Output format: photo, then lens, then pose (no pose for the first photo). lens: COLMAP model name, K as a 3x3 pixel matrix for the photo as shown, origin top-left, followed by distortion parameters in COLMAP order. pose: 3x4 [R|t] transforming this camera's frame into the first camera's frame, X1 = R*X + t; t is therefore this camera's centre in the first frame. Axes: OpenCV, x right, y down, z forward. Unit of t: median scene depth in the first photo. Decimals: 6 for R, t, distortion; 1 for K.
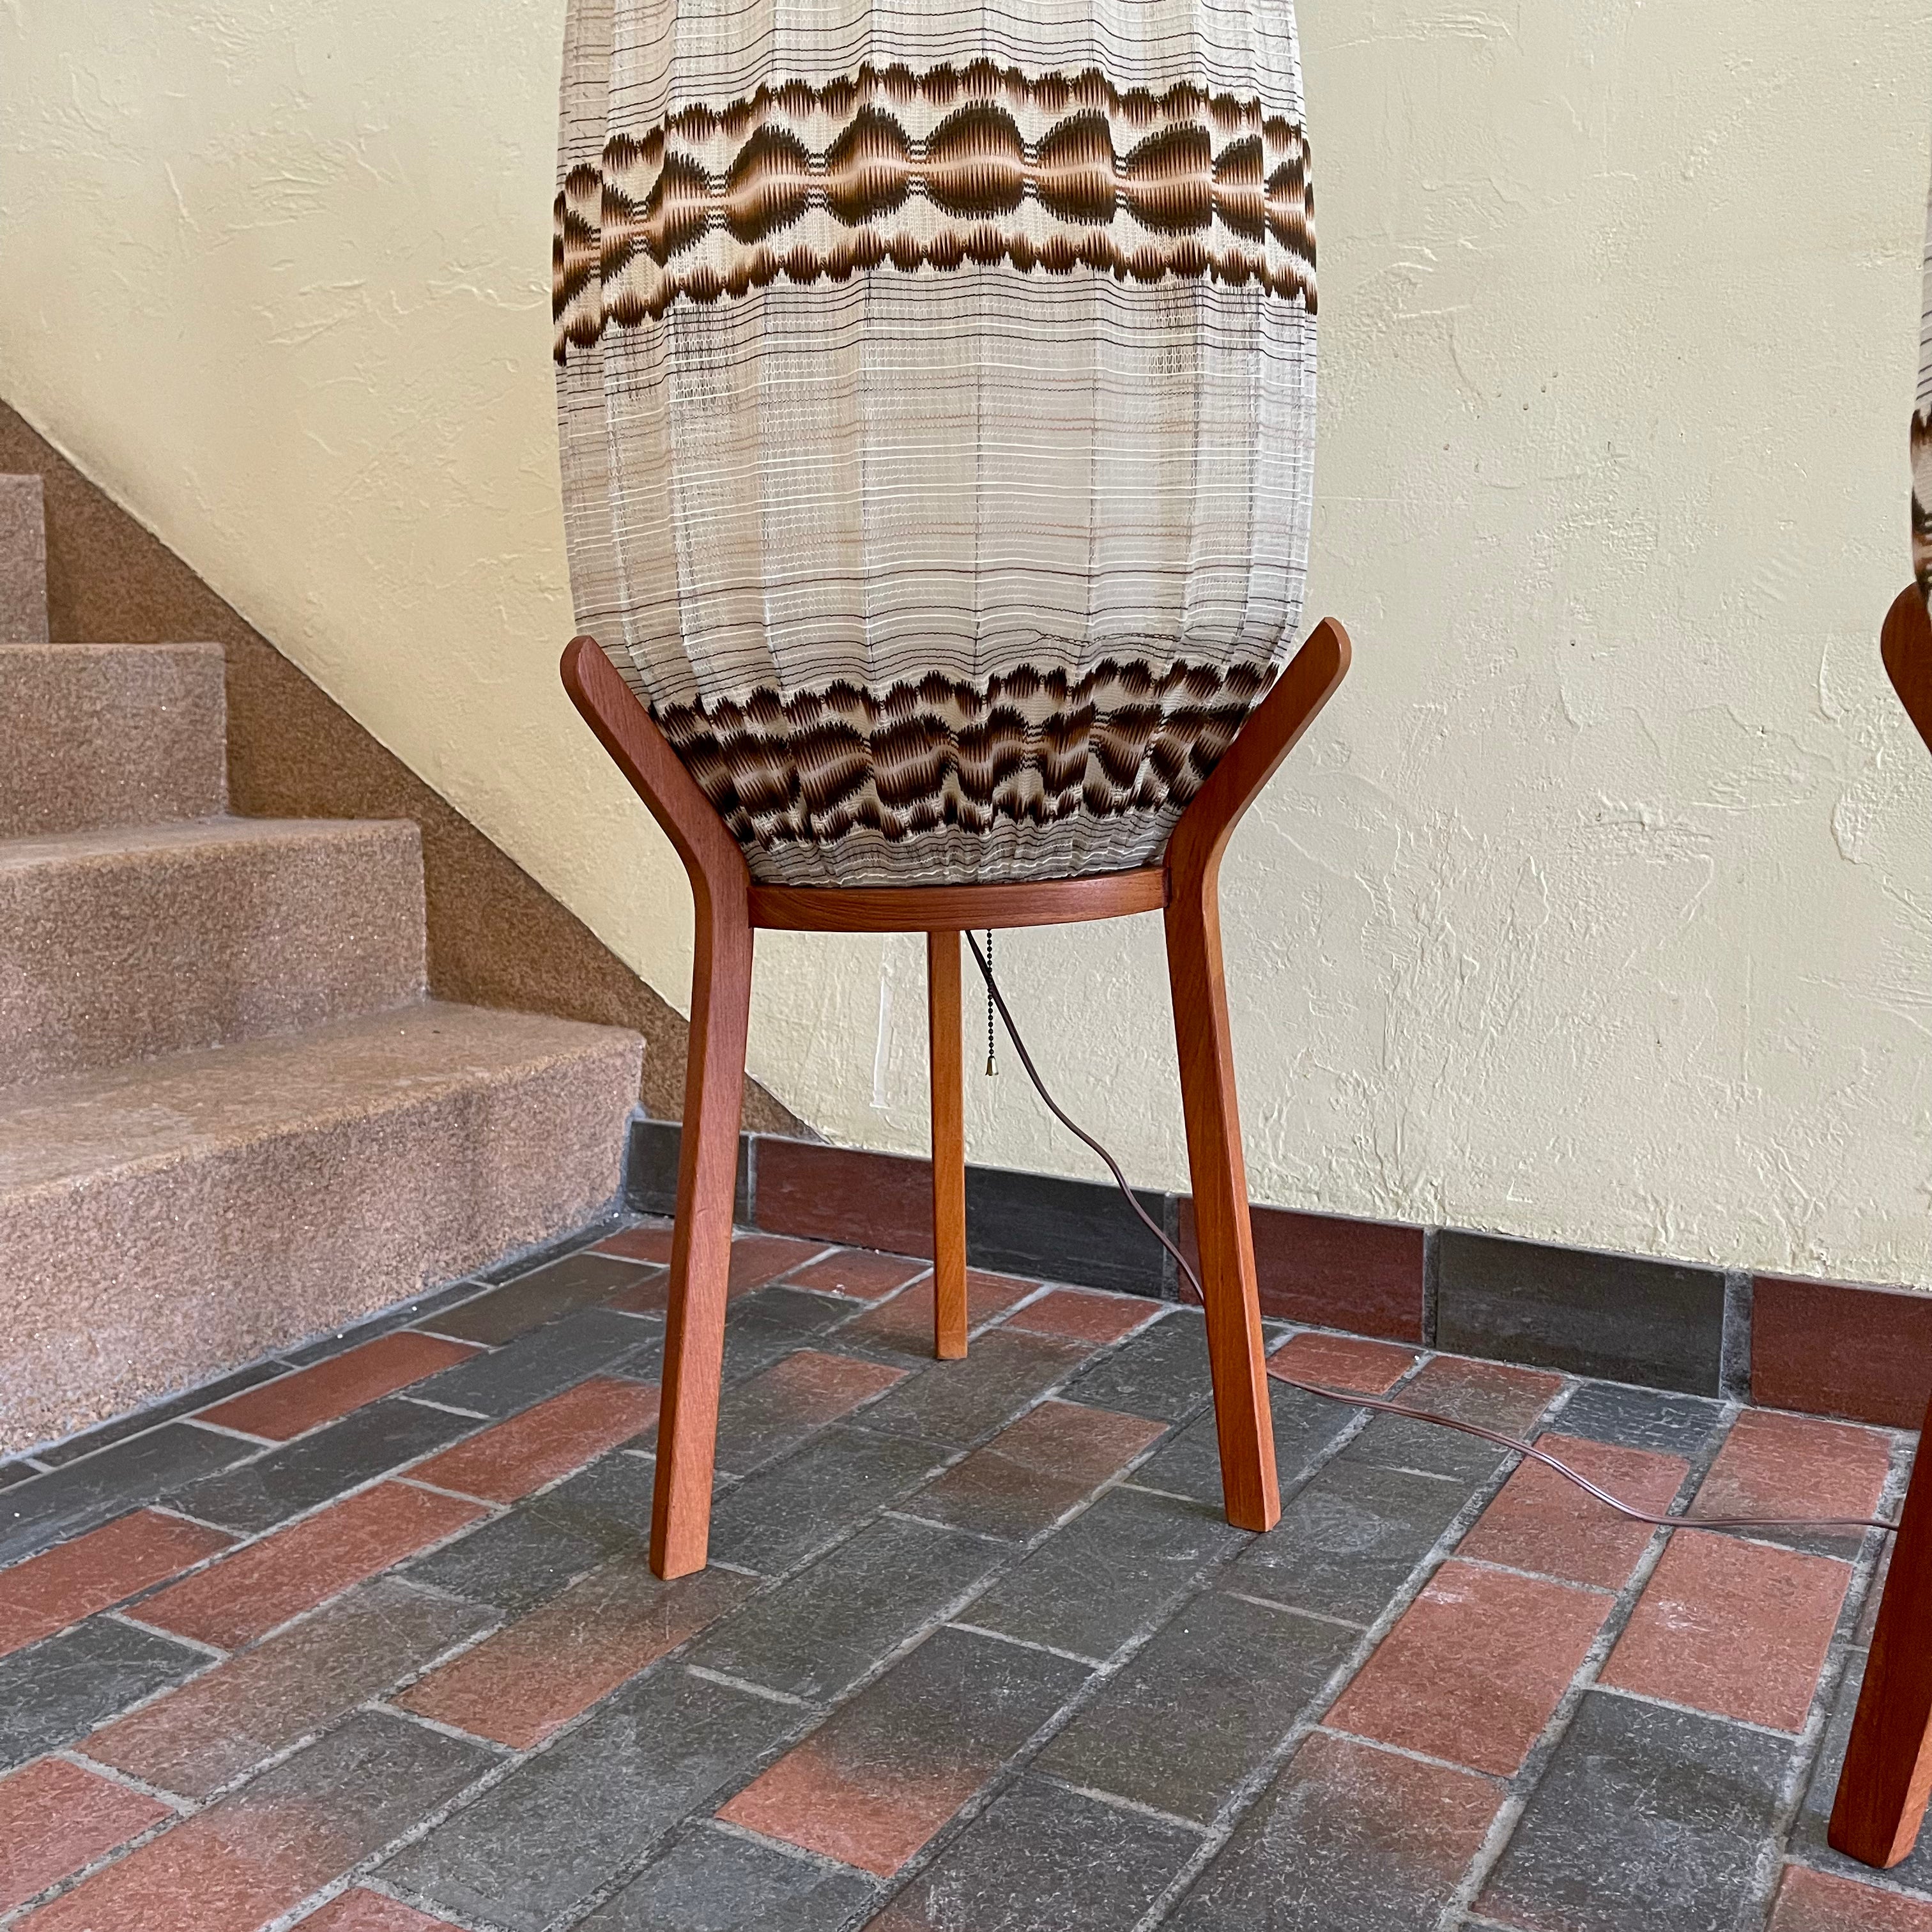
lens RADIAL K [[1963.7, 0, 977.4], [0, 1963.7, 945.6], [0, 0, 1]] dist [0.031350, 0.000000]
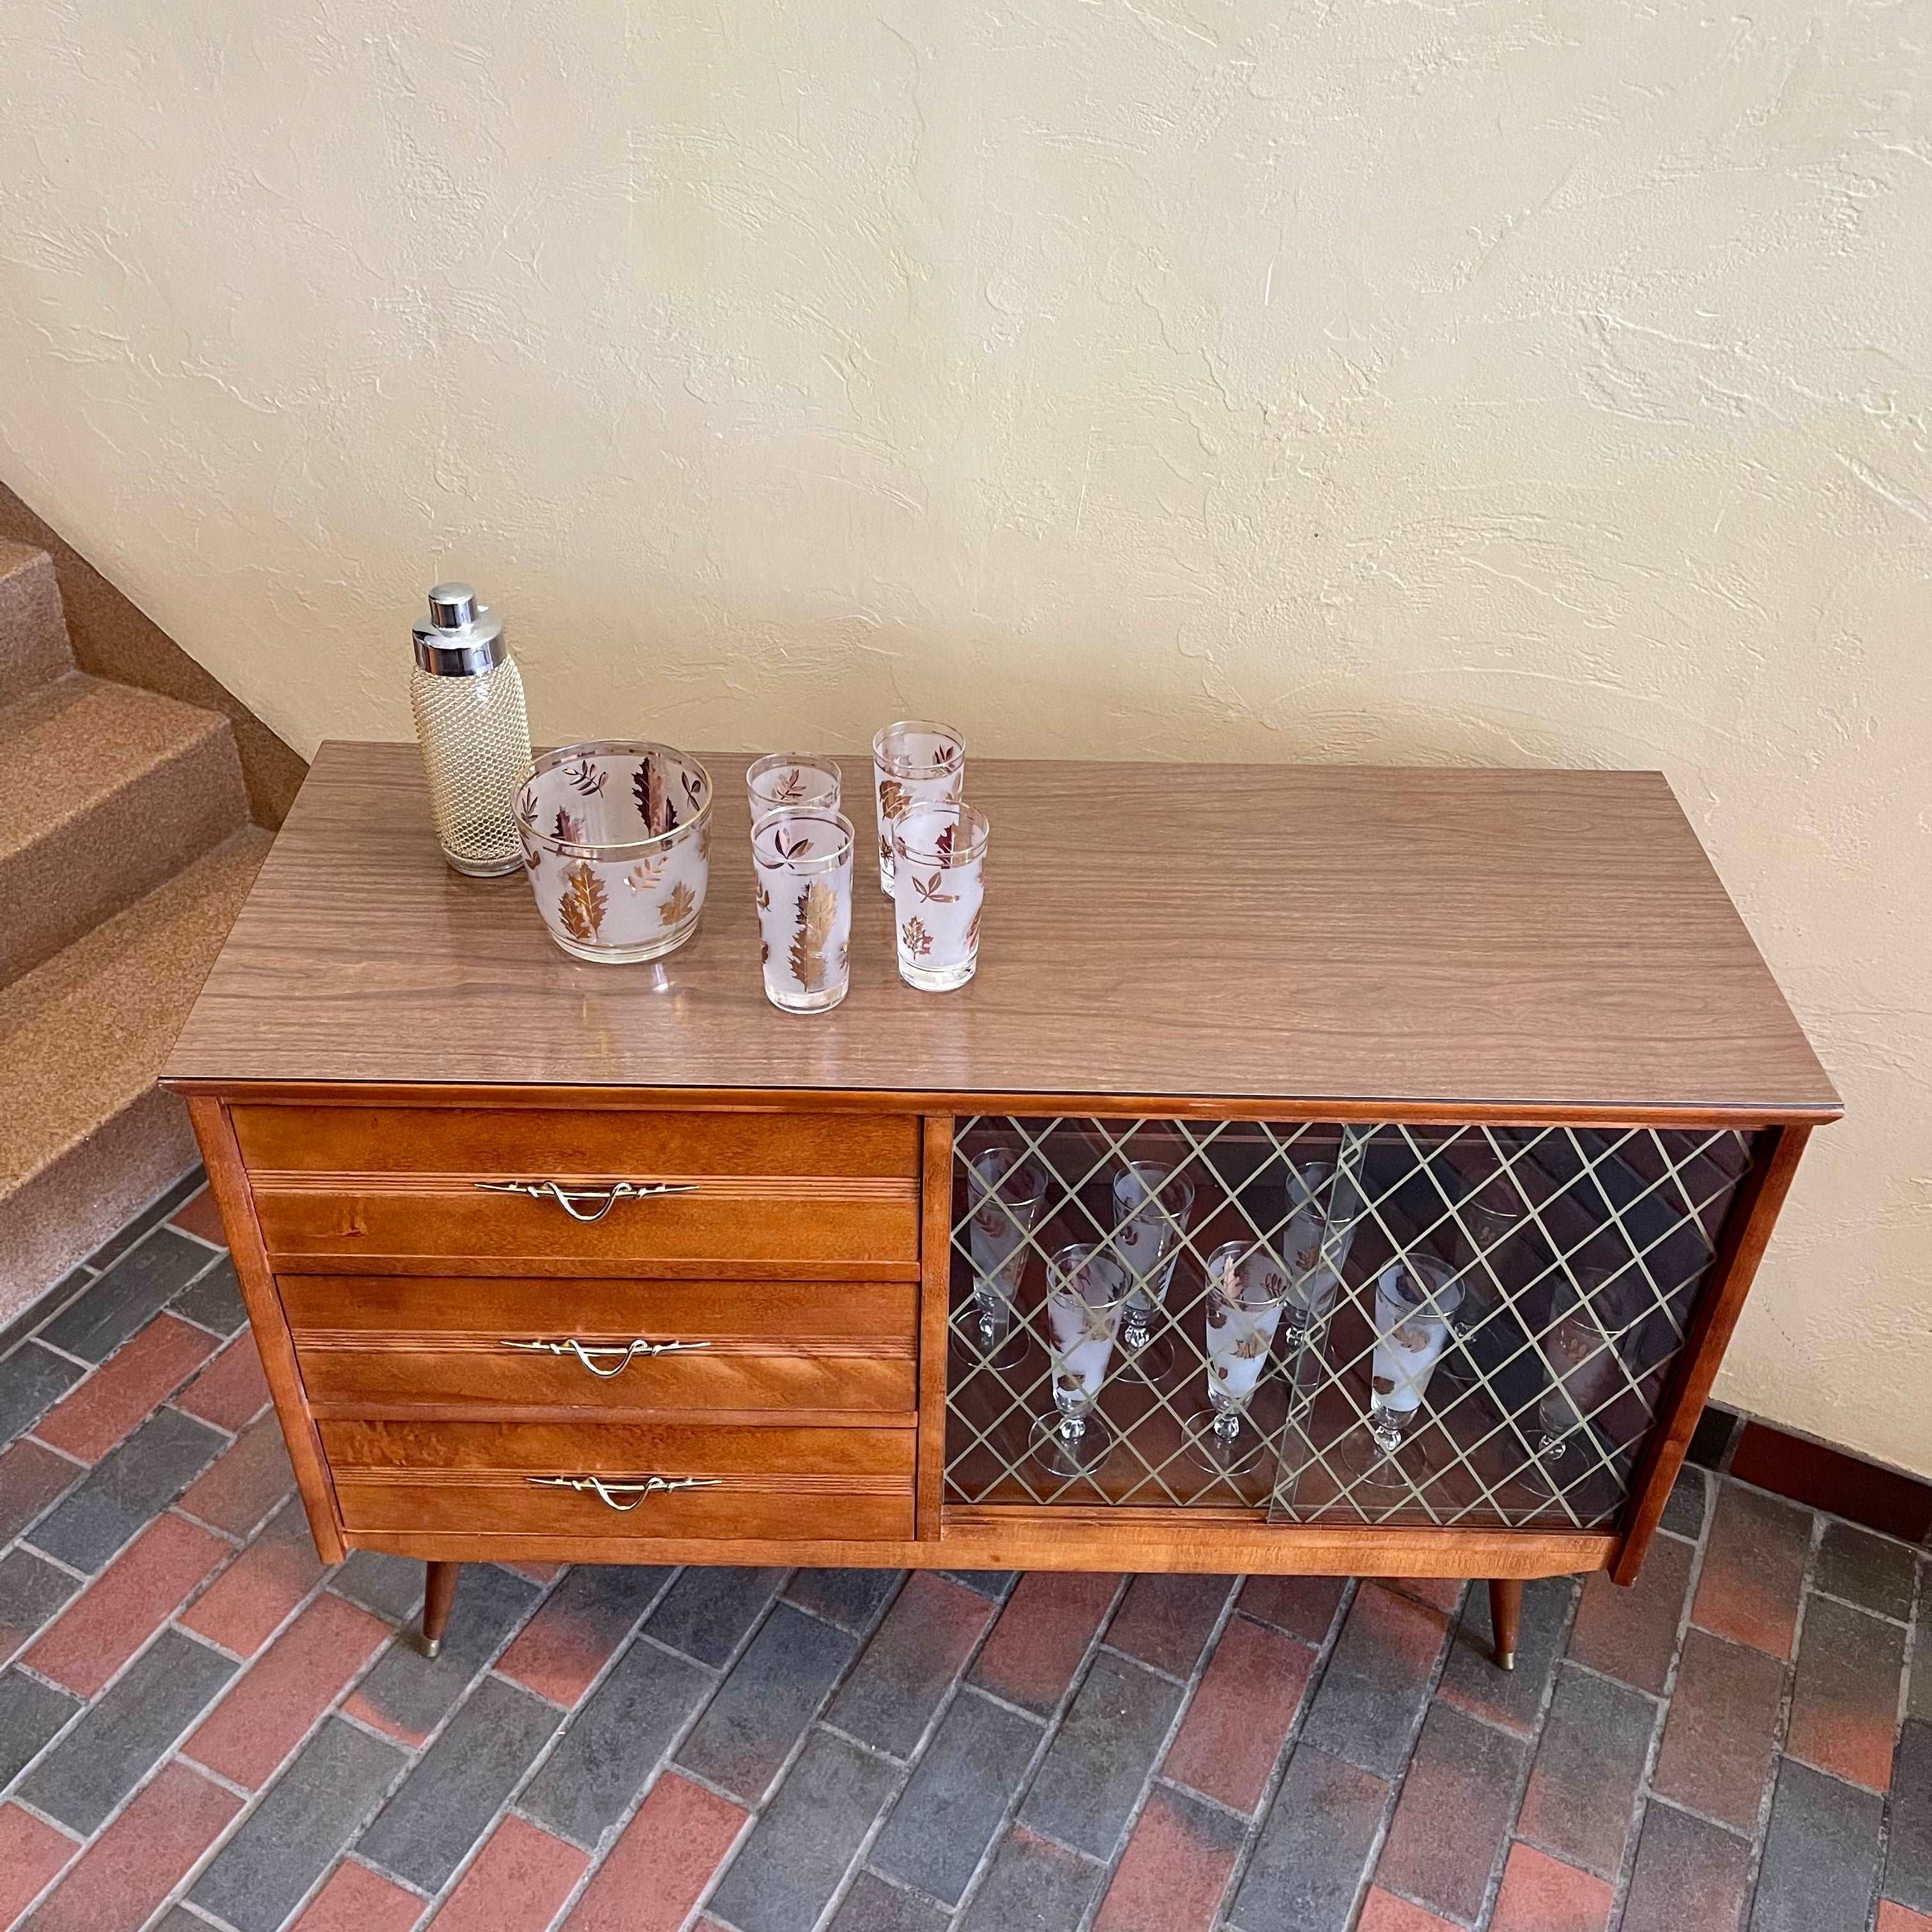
lens RADIAL K [[1963.7, 0, 960.0], [0, 1963.7, 948.8], [0, 0, 1]] dist [0.031350, 0.000000]
pose [[0.996269, -0.005940, 0.086093, 0.160217], [-0.036519, 0.874879, 0.482964, -0.881395], [-0.078189, -0.484306, 0.871398, -0.486330]]
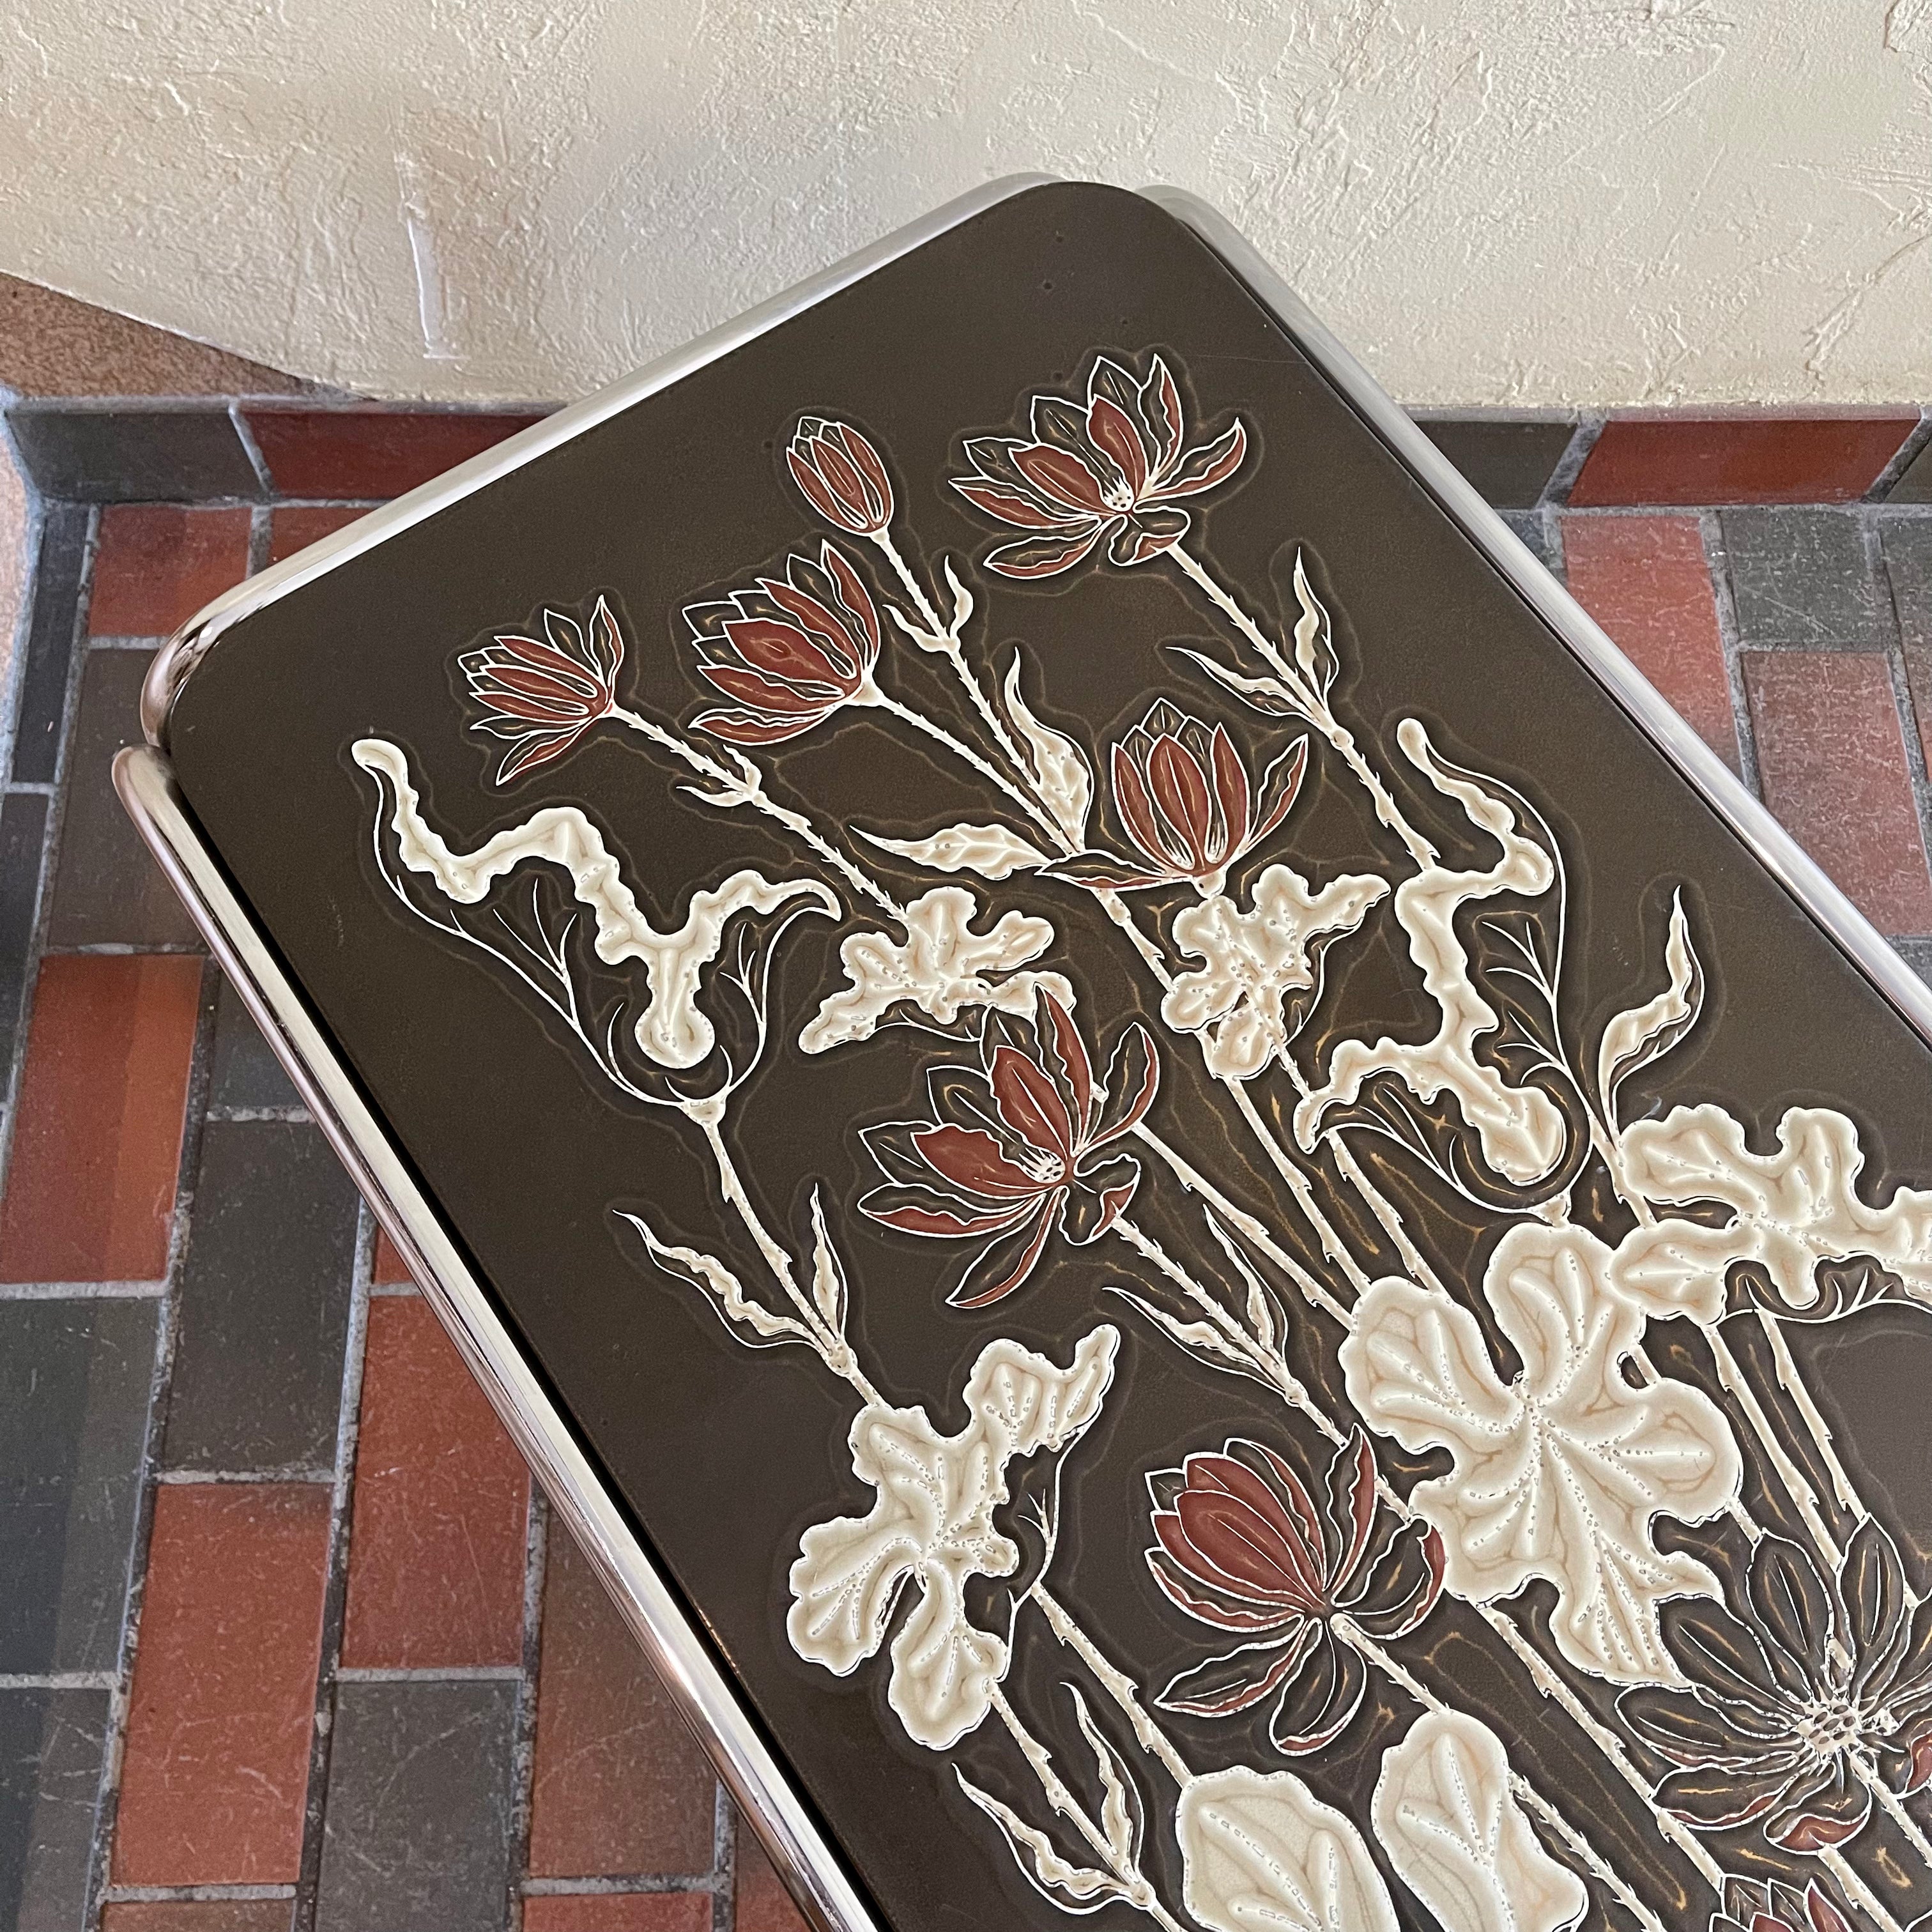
lens RADIAL K [[1963.7, 0, 957.1], [0, 1963.7, 964.6], [0, 0, 1]] dist [0.031350, 0.000000]
pose [[0.846522, -0.478403, 0.233519, -0.203107], [0.027029, 0.476713, 0.878643, -0.529394], [-0.531667, -0.737479, 0.416479, 0.579193]]
